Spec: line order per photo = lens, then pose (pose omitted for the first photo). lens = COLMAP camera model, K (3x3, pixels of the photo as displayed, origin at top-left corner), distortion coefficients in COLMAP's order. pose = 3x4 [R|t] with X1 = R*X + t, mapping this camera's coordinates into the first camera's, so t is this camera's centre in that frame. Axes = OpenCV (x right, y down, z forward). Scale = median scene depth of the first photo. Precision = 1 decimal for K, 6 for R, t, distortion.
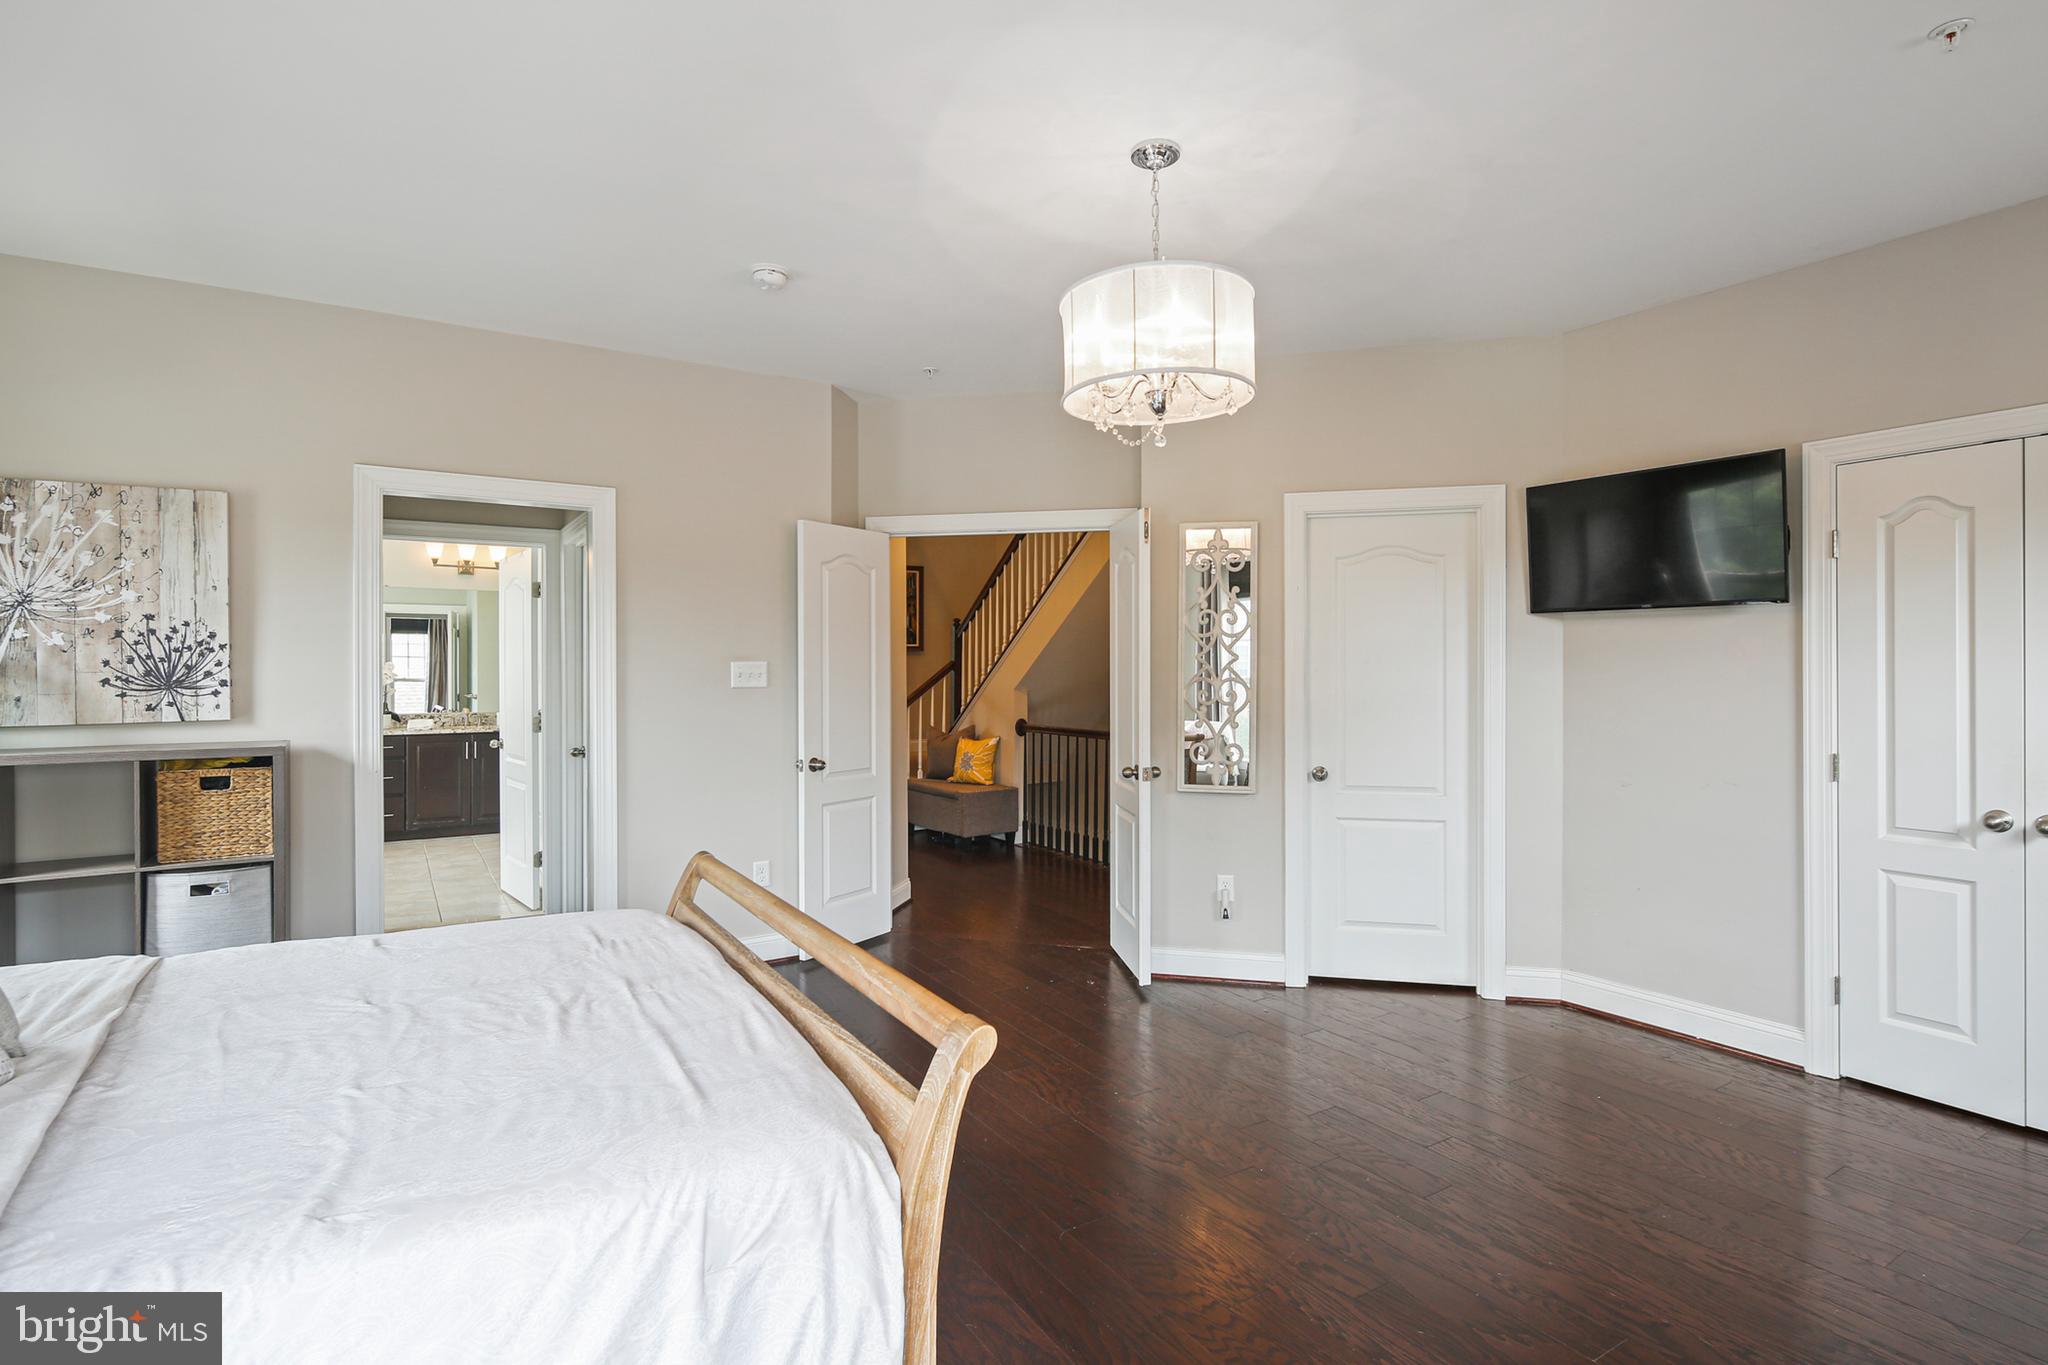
lens RADIAL K [[1007.9, 0, 1018.5], [0, 1007.9, 666.9], [0, 0, 1]] dist [0.000009, -0.000891]
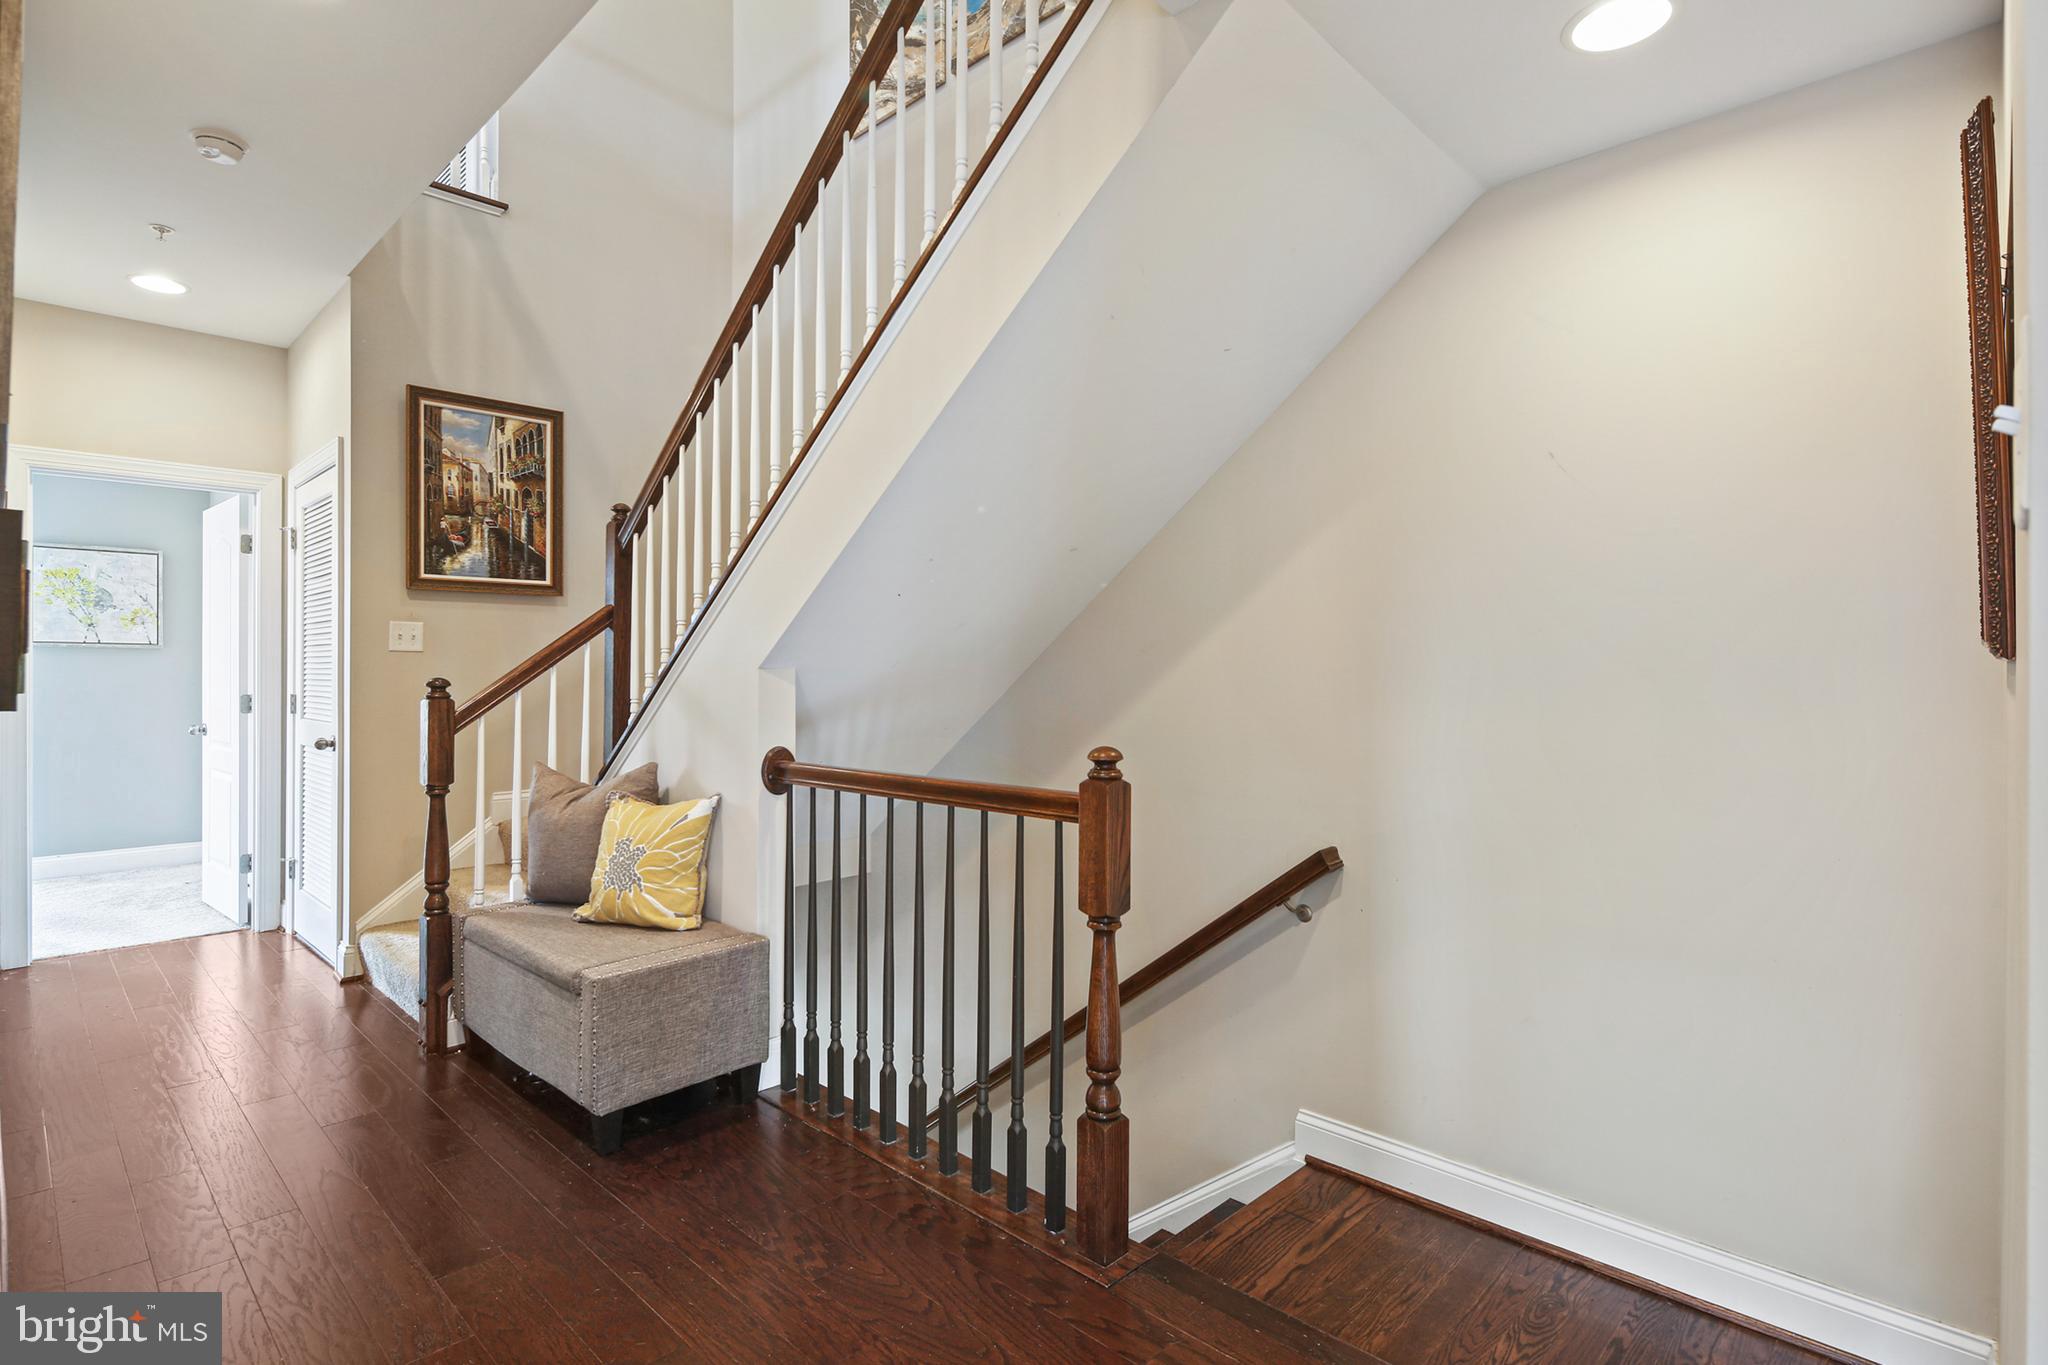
lens RADIAL K [[1007.9, 0, 1018.5], [0, 1007.9, 666.9], [0, 0, 1]] dist [0.000009, -0.000891]
pose [[0.971426, 0.004578, 0.237298, 0.000255], [-0.003246, 0.999977, -0.006004, 0.022789], [-0.237320, 0.005062, 0.971418, 0.607433]]
